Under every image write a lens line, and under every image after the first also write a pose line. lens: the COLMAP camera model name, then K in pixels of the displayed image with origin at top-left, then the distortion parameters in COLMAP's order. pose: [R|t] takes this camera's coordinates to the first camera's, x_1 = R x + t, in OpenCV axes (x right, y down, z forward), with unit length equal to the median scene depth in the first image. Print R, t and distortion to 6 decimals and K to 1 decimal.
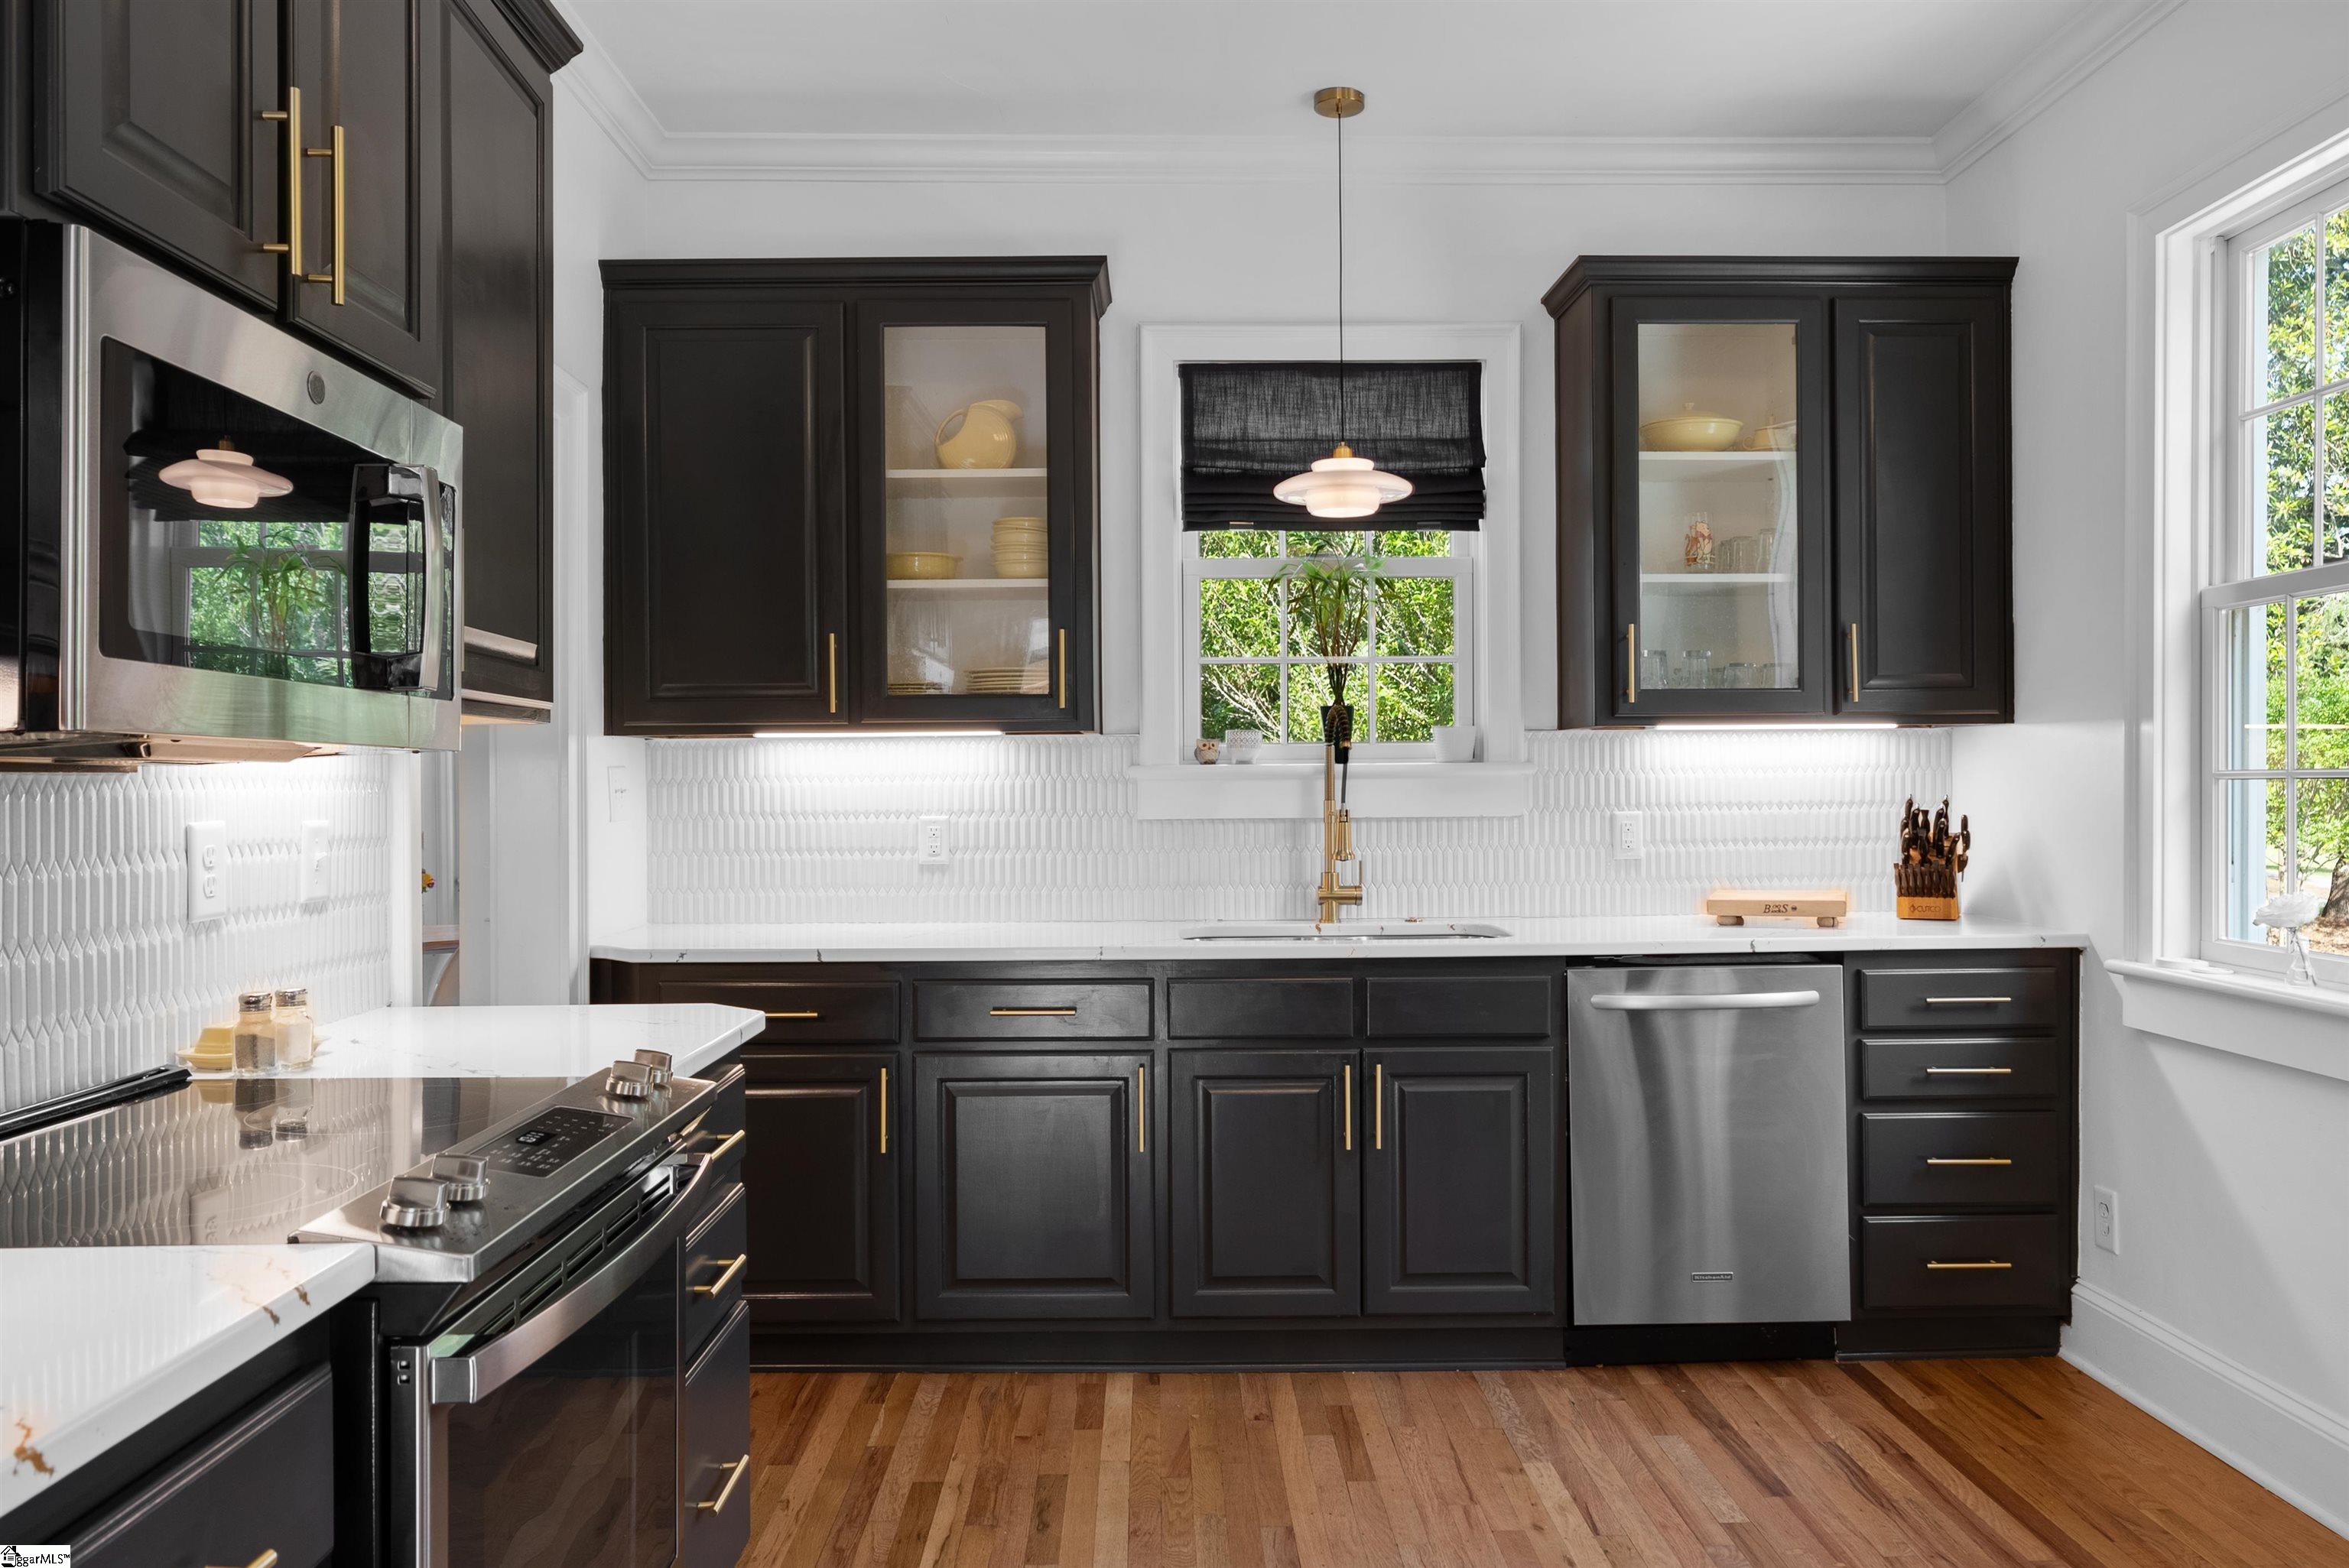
lens RADIAL K [[1749.5, 0, 1172.1], [0, 1749.5, 780.9], [0, 0, 1]] dist [0.006321, 0.001401]
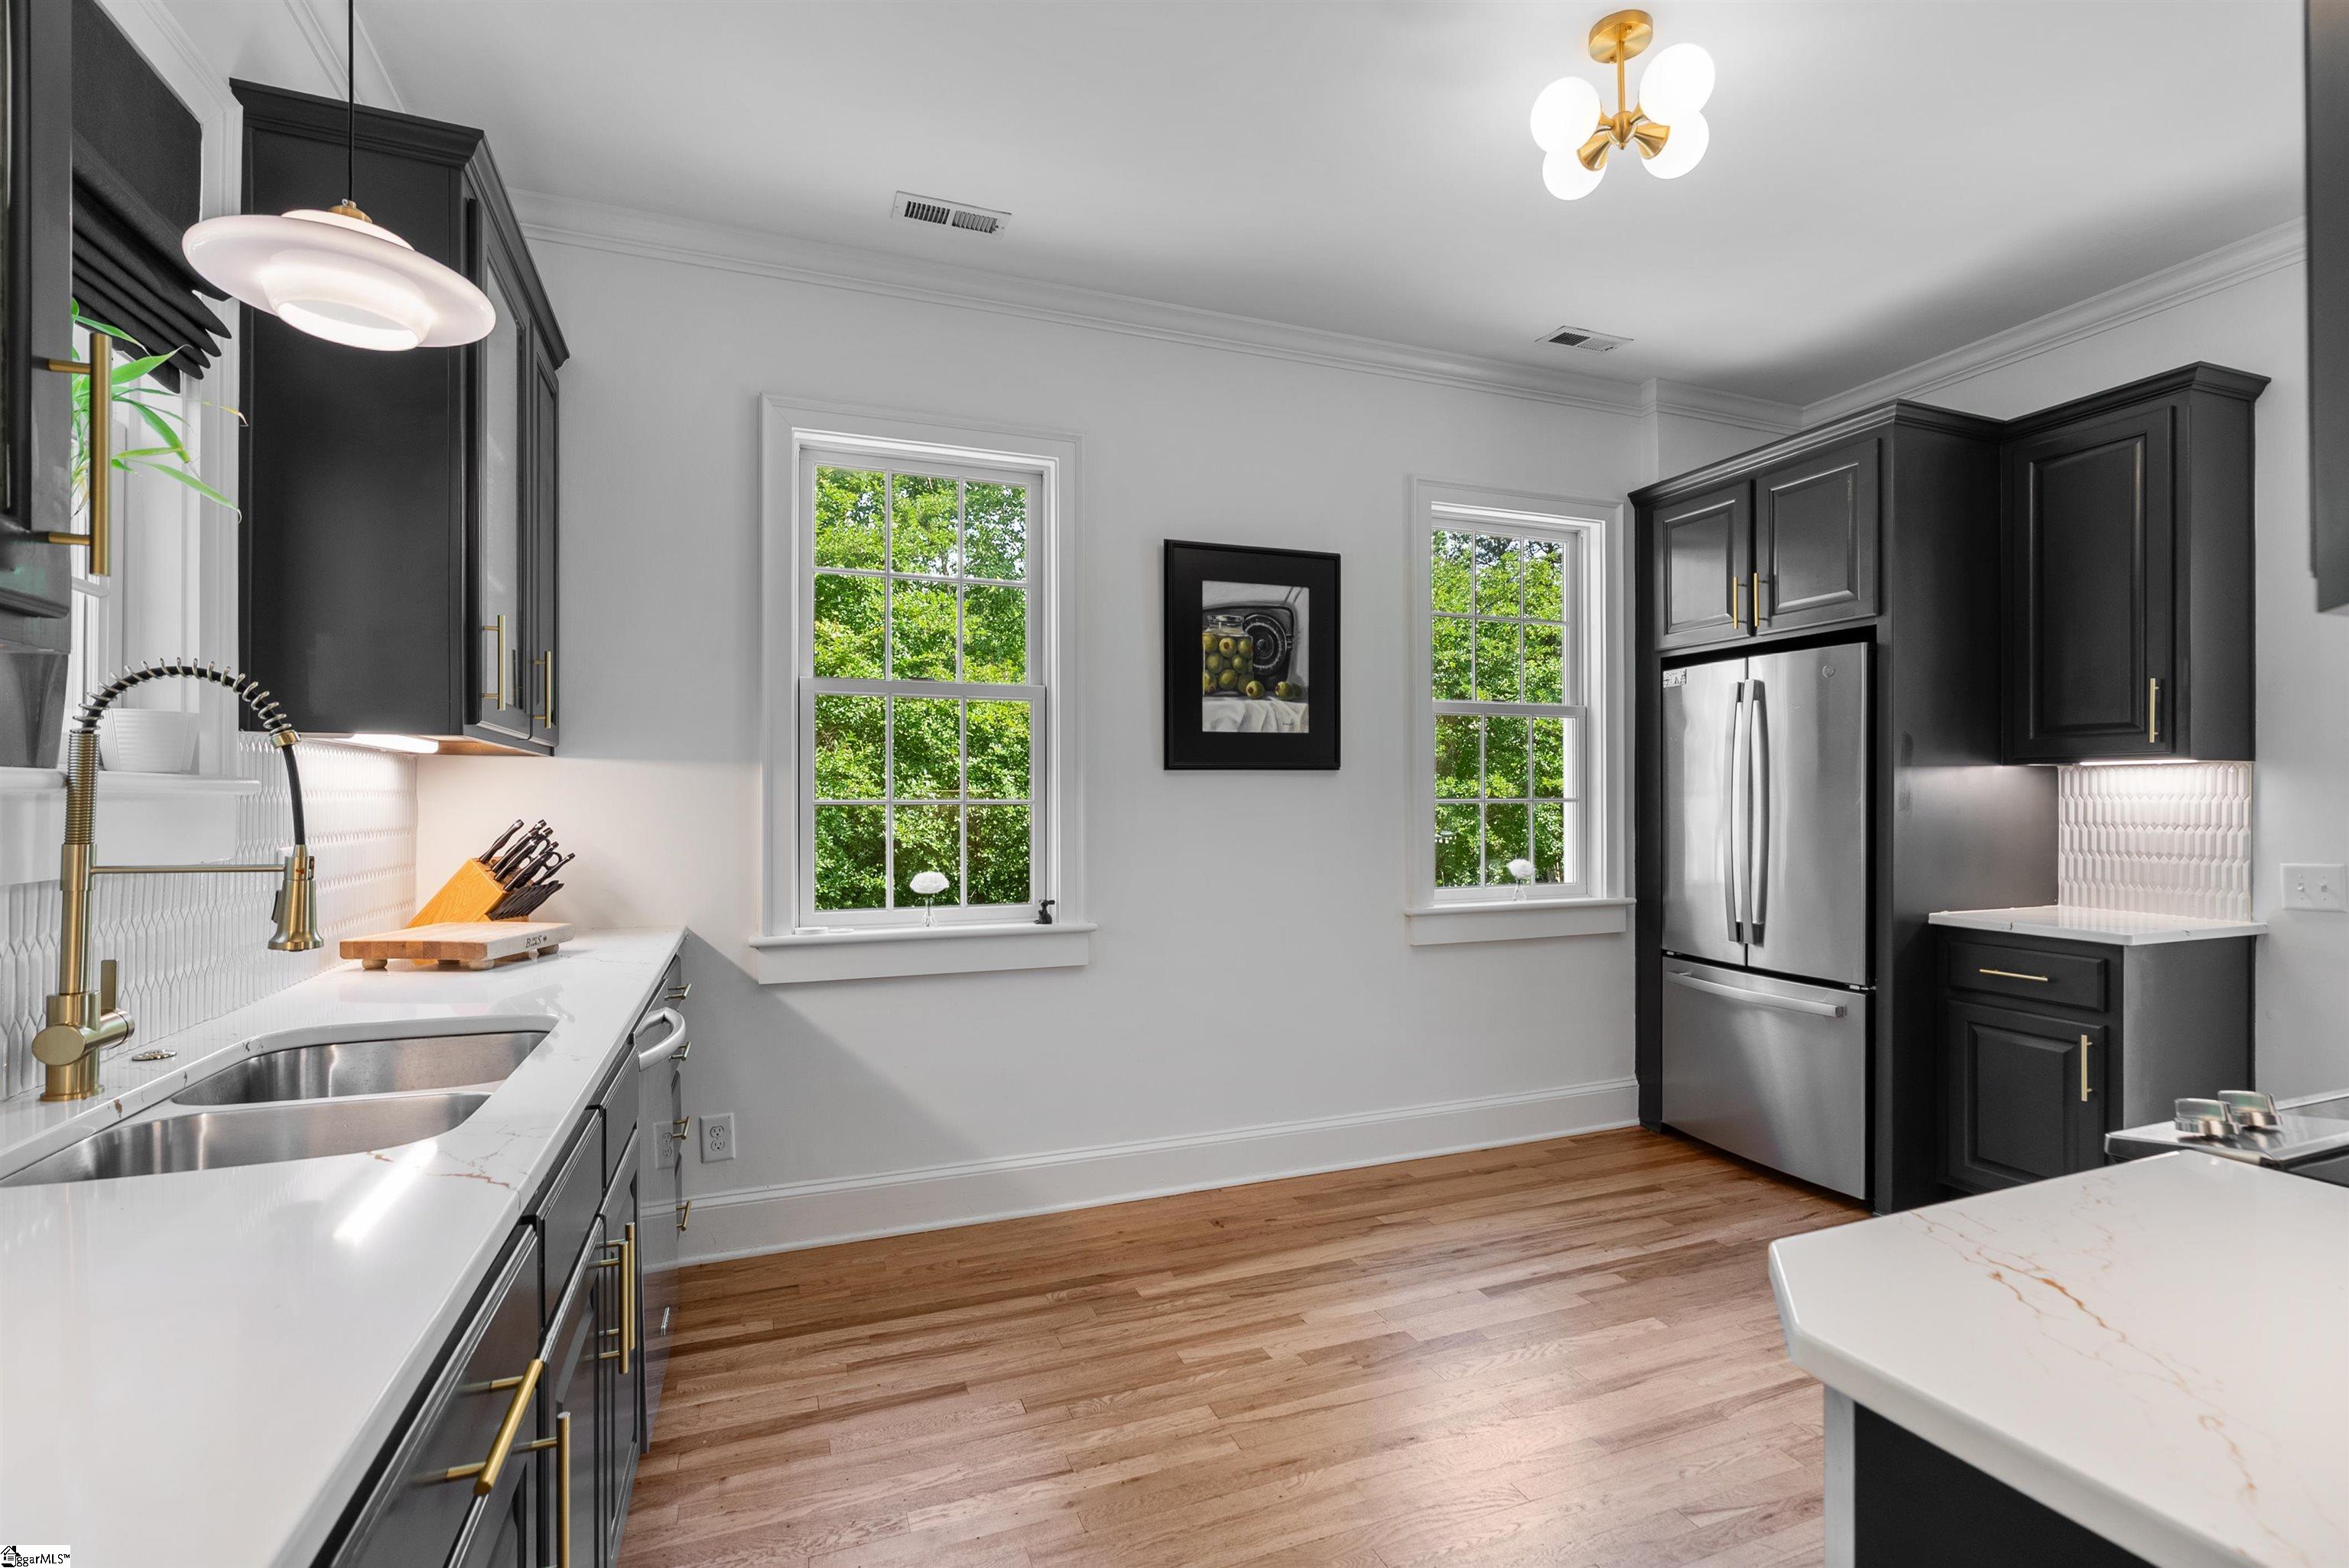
lens RADIAL K [[1073.0, 0, 1175.0], [0, 1073.0, 800.2], [0, 0, 1]] dist [0.000018, 0.000175]
pose [[-0.353596, 0.008783, 0.935357, -0.380241], [0.004348, 0.999961, -0.007746, 0.002494], [-0.935388, 0.001328, -0.353620, 1.041012]]
